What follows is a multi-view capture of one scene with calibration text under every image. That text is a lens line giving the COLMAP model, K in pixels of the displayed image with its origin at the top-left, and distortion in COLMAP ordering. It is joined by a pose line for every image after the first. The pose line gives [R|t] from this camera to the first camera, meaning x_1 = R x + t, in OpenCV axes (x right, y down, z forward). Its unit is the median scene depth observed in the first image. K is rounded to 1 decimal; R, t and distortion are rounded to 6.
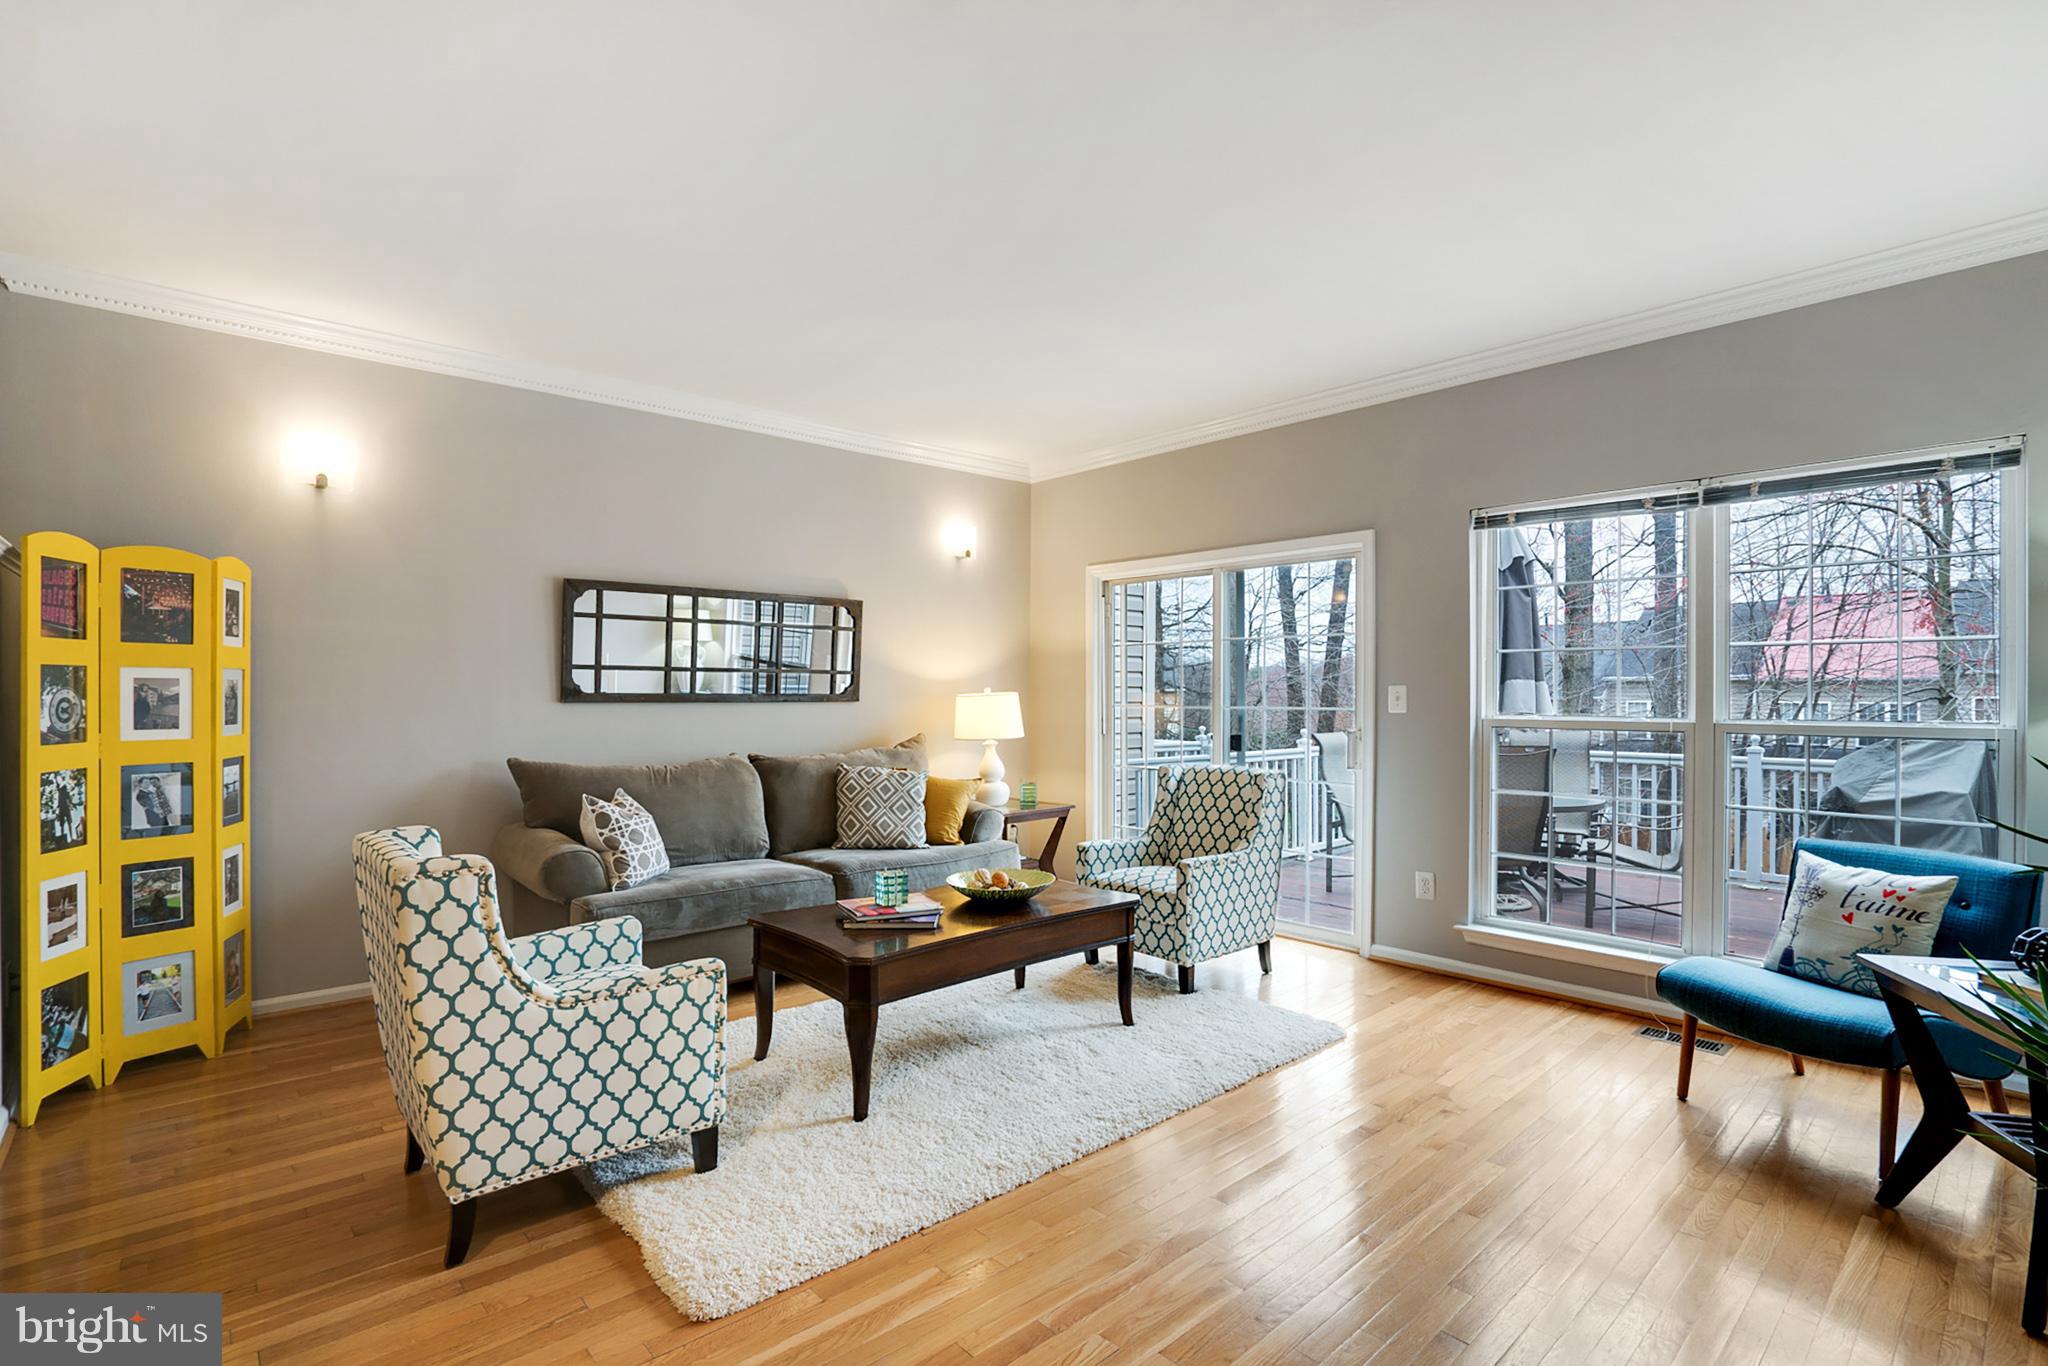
lens RADIAL K [[941.8, 0, 1039.1], [0, 941.8, 690.3], [0, 0, 1]] dist [-0.016068, 0.001554]
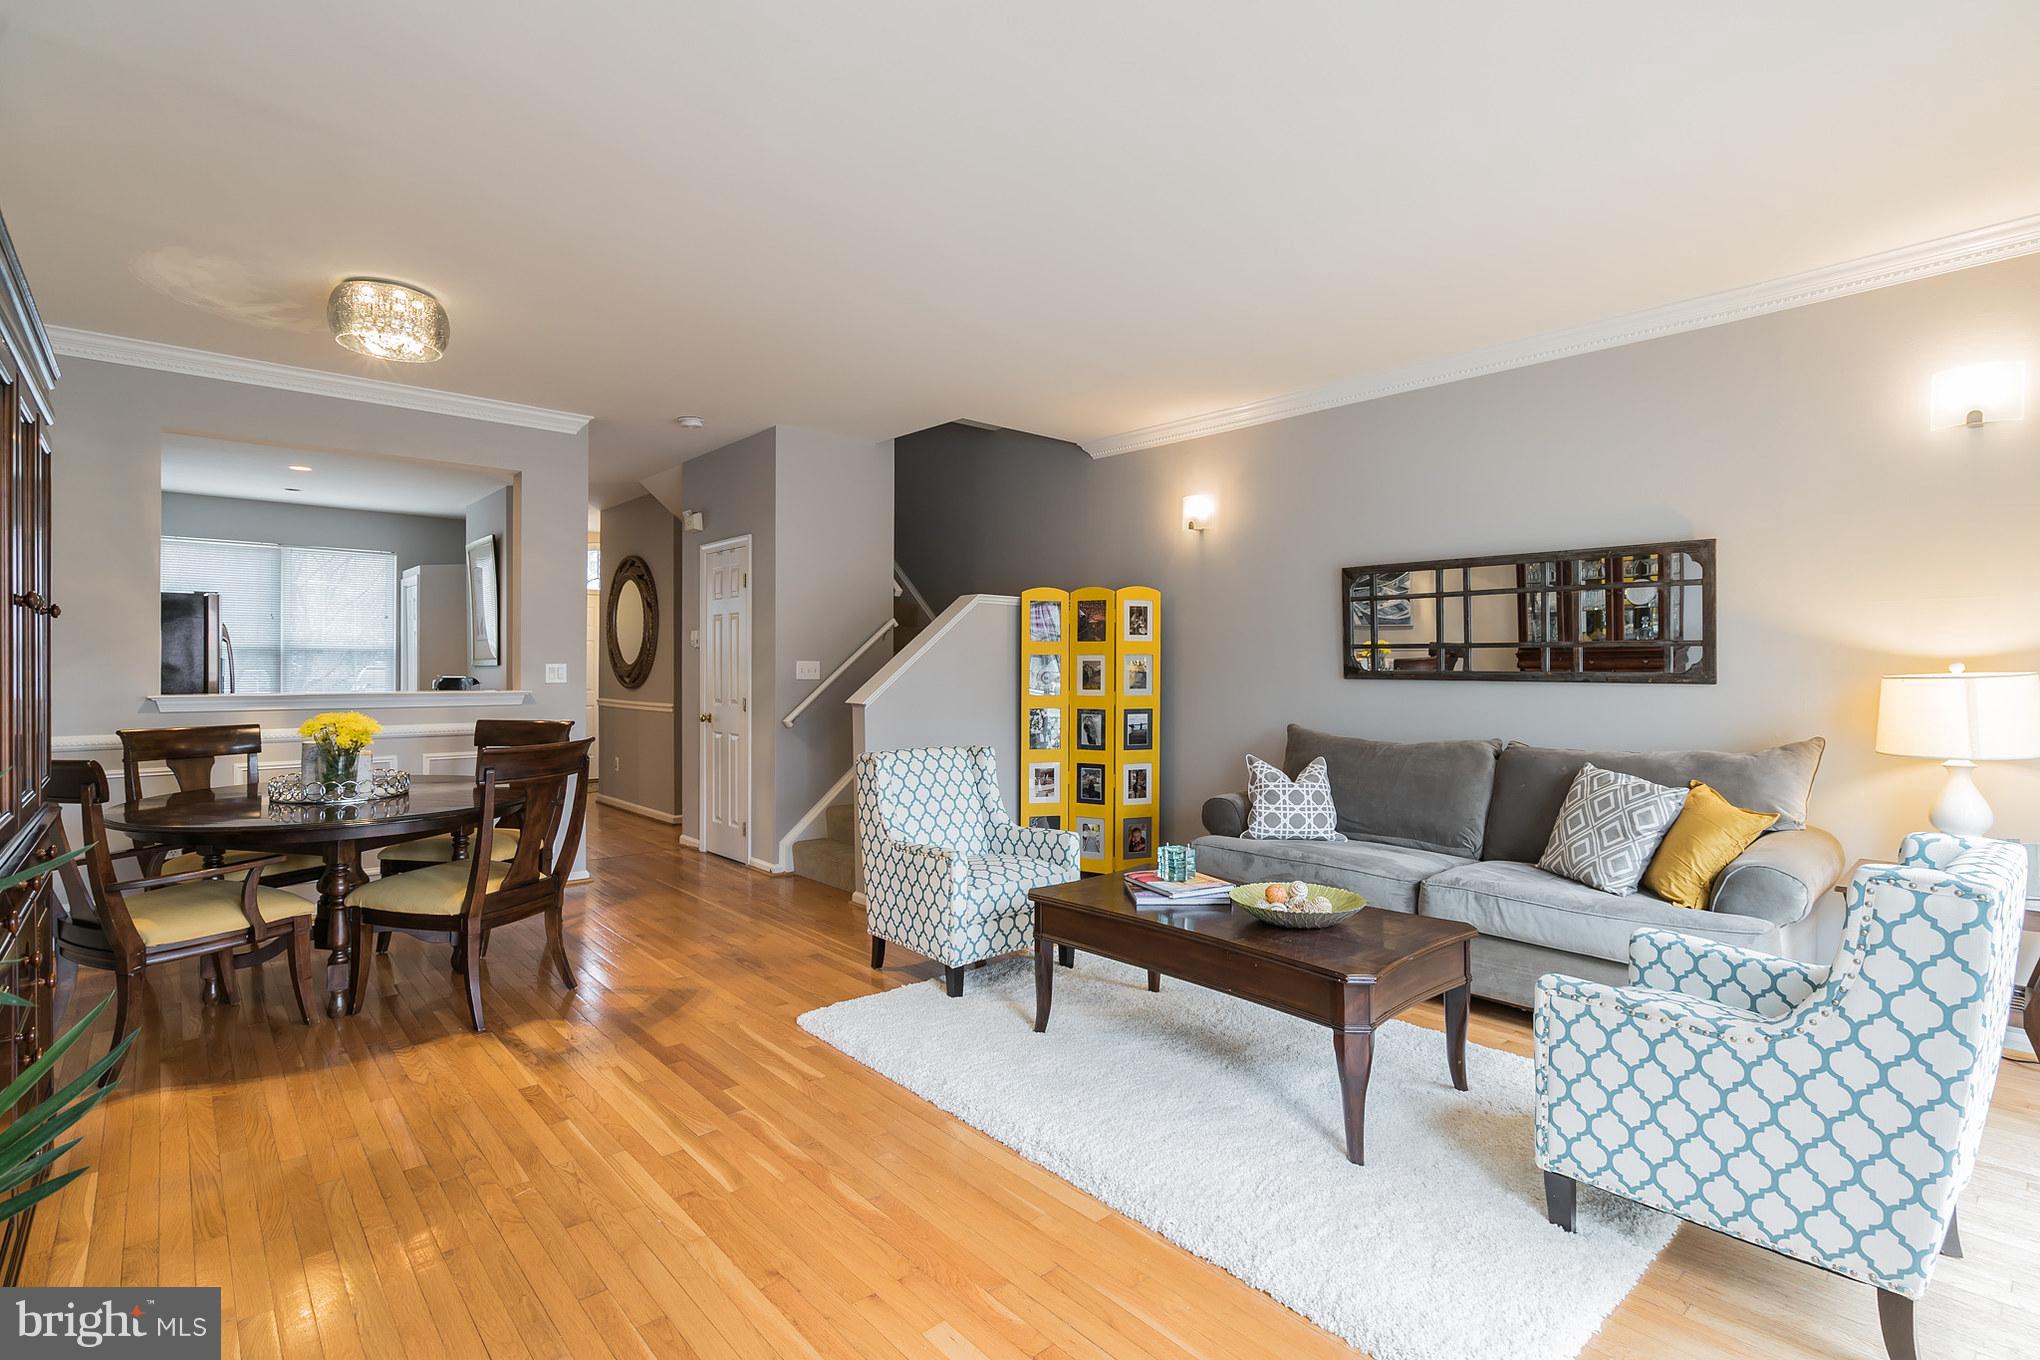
lens RADIAL K [[938.1, 0, 1016.9], [0, 938.1, 671.4], [0, 0, 1]] dist [-0.016068, 0.001554]
pose [[0.012536, 0.000617, -0.999921, 0.611407], [-0.003989, 0.999992, 0.000567, 0.004771], [0.999913, 0.003981, 0.012538, 0.602113]]
